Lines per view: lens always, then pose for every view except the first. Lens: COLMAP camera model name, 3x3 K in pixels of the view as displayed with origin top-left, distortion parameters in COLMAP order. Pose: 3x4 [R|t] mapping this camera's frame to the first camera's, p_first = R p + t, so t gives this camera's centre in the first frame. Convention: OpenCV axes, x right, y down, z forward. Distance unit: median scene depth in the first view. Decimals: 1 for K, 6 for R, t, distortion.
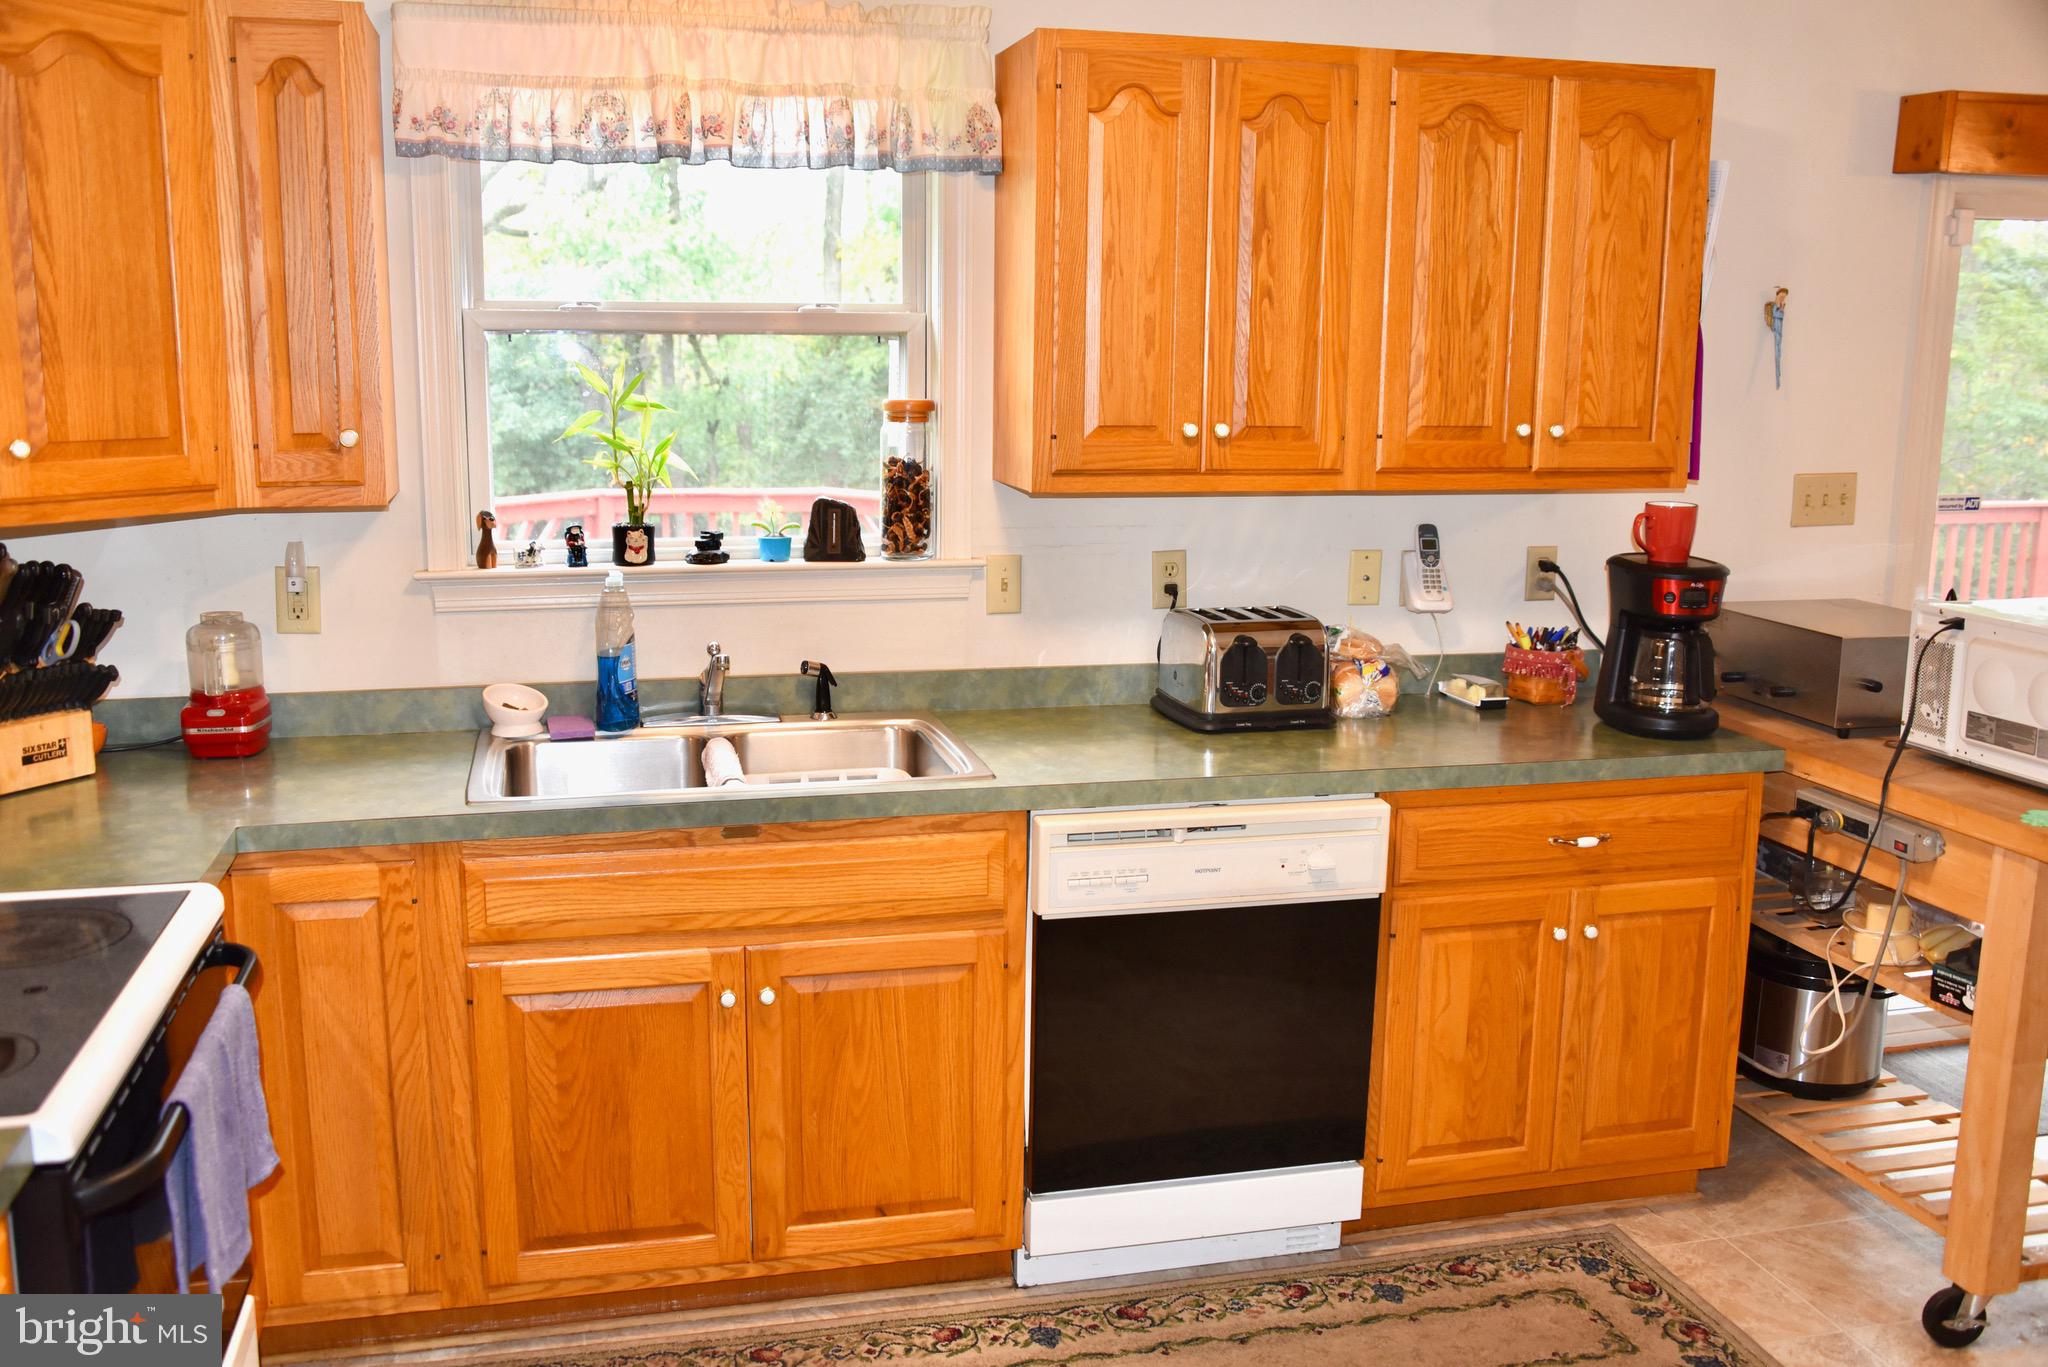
lens RADIAL K [[1795.2, 0, 1006.0], [0, 1795.2, 682.6], [0, 0, 1]] dist [-0.099345, 0.095783]
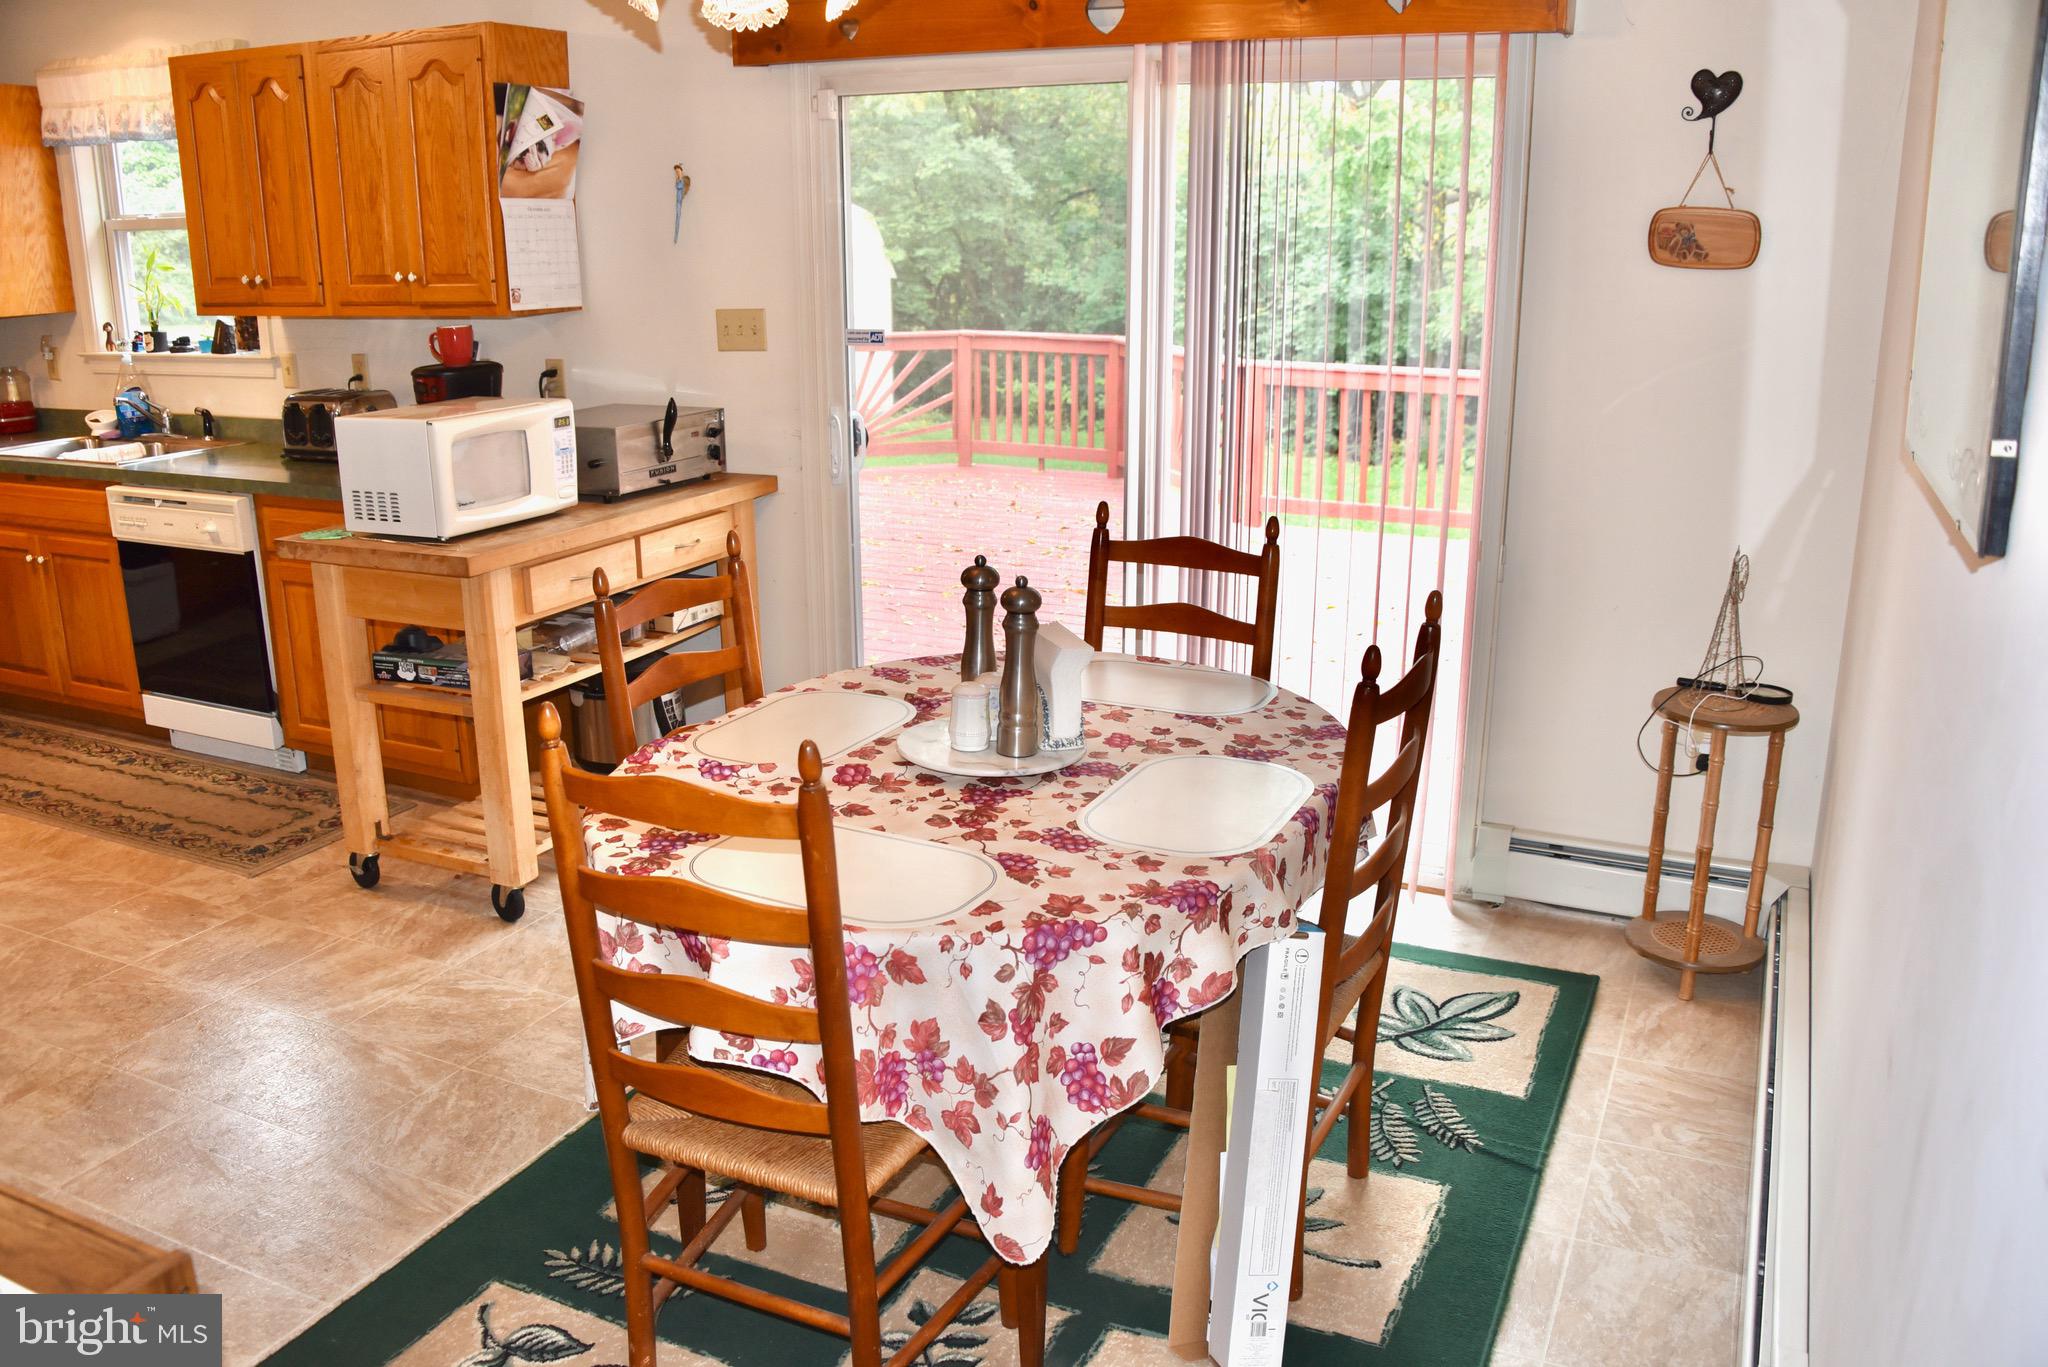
lens RADIAL K [[1635.9, 0, 1013.4], [0, 1635.9, 681.0], [0, 0, 1]] dist [-0.154993, 0.096442]
pose [[0.775817, 0.159782, -0.610392, 1.637646], [-0.105314, 0.986626, 0.124413, -0.025158], [0.622107, -0.032239, 0.782268, 0.252172]]
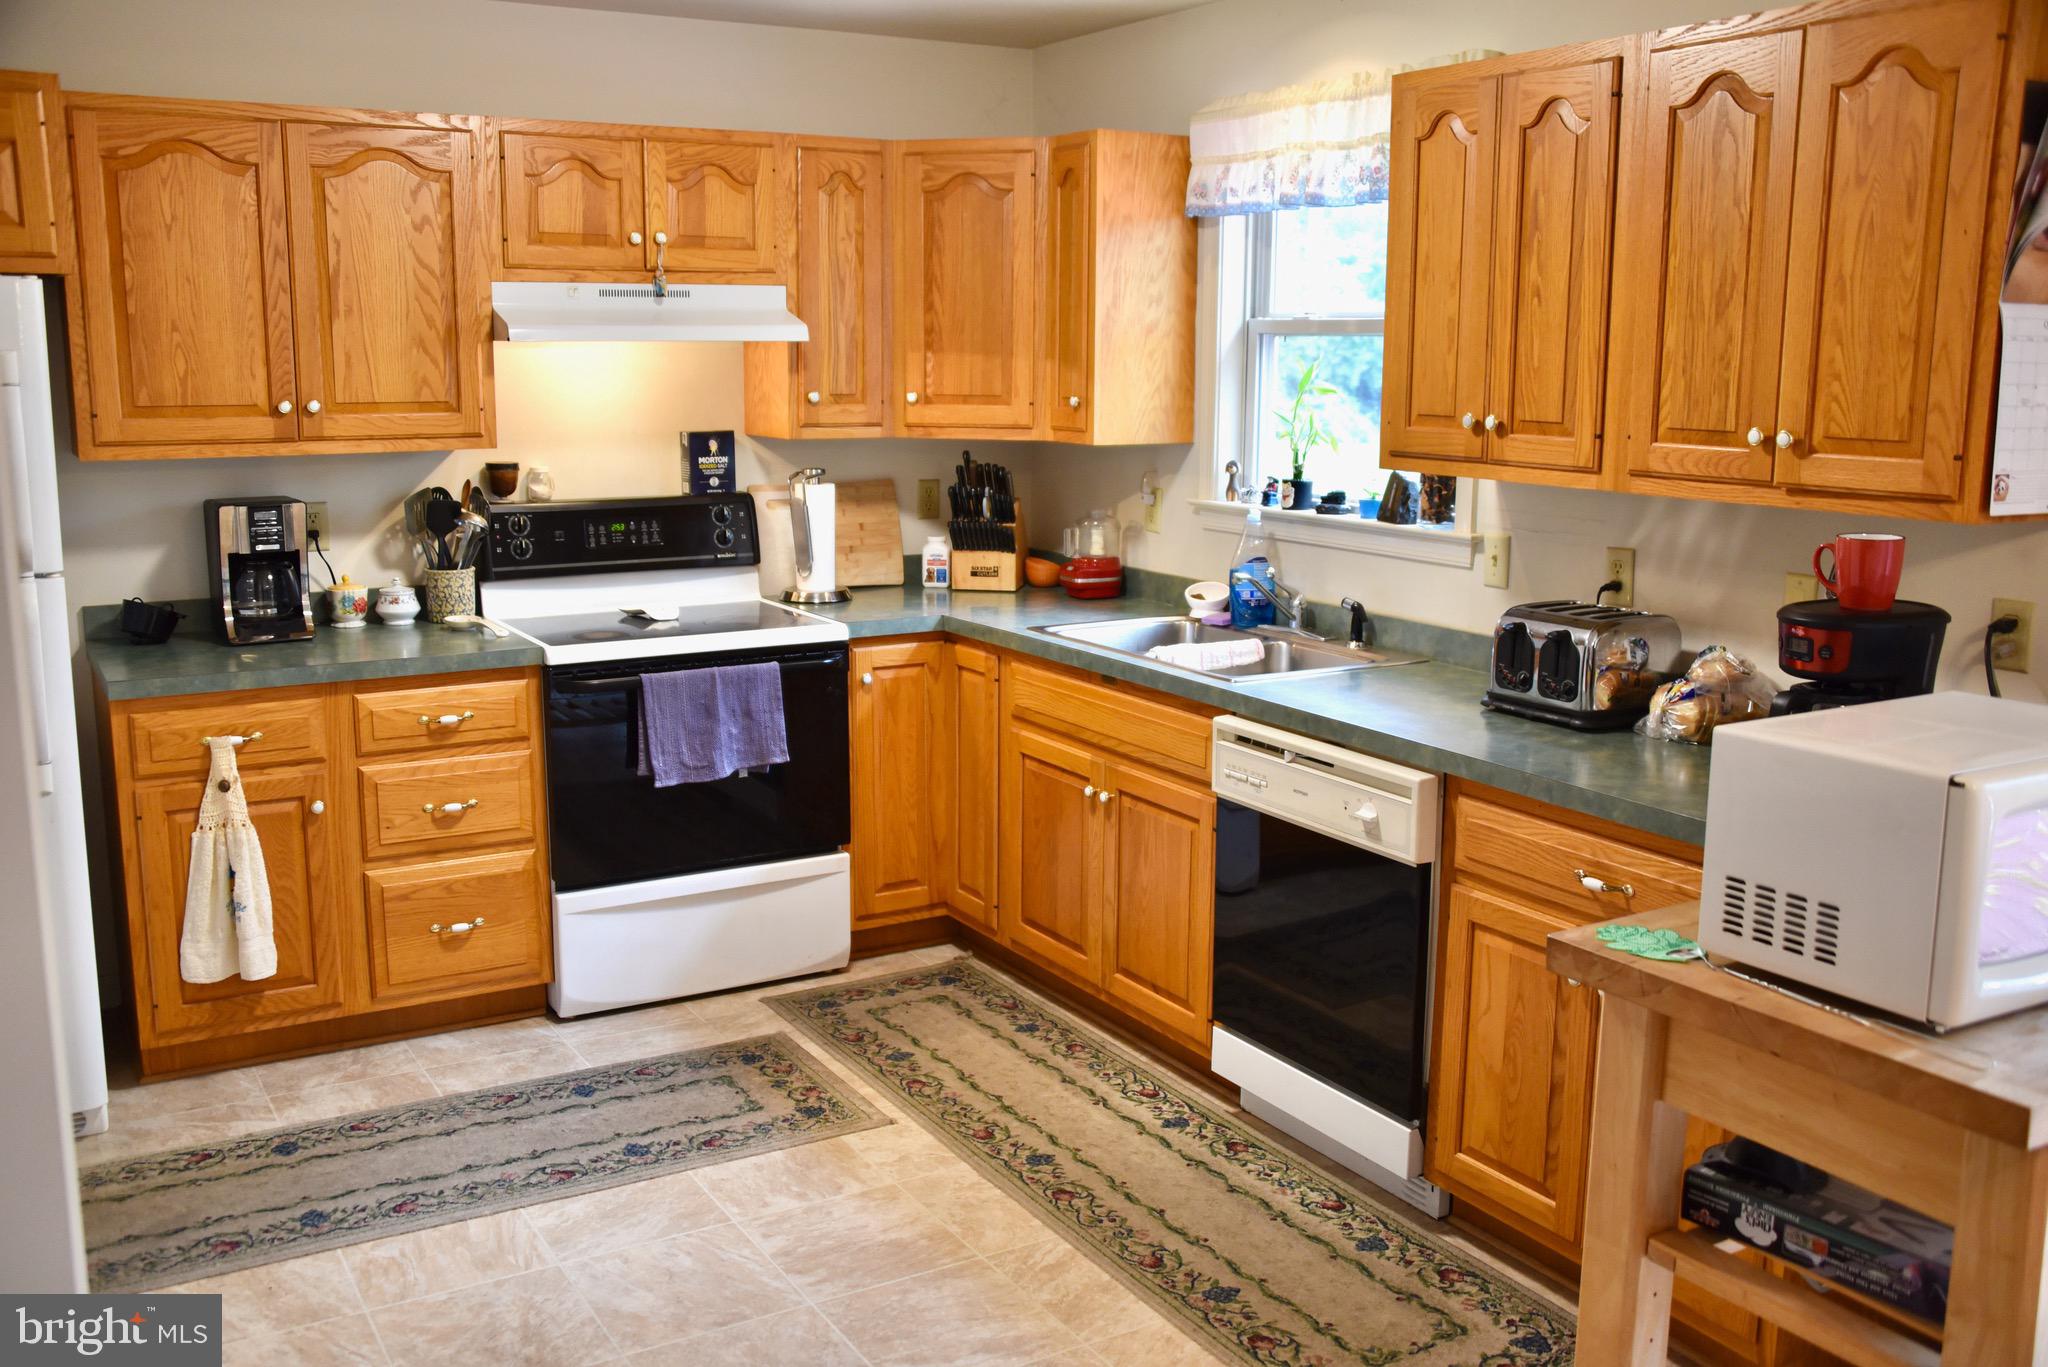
lens RADIAL K [[1843.7, 0, 1009.5], [0, 1843.7, 684.6], [0, 0, 1]] dist [-0.096121, 0.125949]
pose [[0.285922, 0.167029, -0.943583, 1.076492], [-0.180189, 0.976498, 0.118255, -0.064408], [0.941159, 0.136211, 0.309299, 0.406232]]
